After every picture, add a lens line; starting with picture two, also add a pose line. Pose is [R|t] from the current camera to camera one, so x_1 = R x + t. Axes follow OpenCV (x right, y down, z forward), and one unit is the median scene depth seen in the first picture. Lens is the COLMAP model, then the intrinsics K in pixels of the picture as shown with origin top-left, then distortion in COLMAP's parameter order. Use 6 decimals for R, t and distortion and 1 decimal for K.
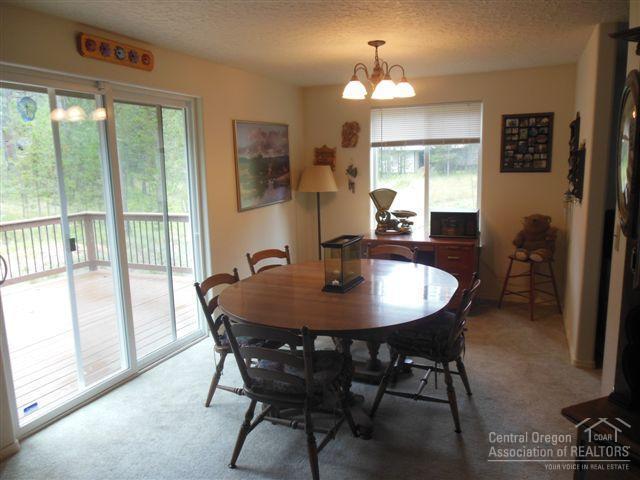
lens RADIAL K [[491.4, 0, 319.8], [0, 491.4, 236.2], [0, 0, 1]] dist [-0.049859, 0.013975]
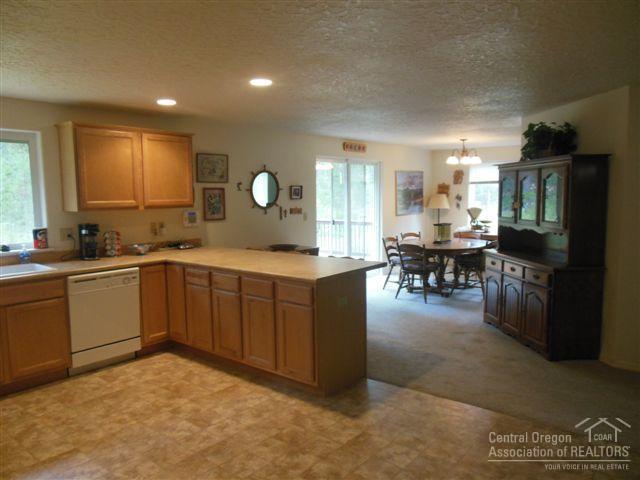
lens RADIAL K [[491.4, 0, 326.1], [0, 491.4, 241.5], [0, 0, 1]] dist [-0.049859, 0.013975]
pose [[0.965213, 0.041567, -0.258140, 0.072247], [-0.054469, 0.997588, -0.043031, 0.139036], [0.255729, 0.055595, 0.965149, -0.892894]]
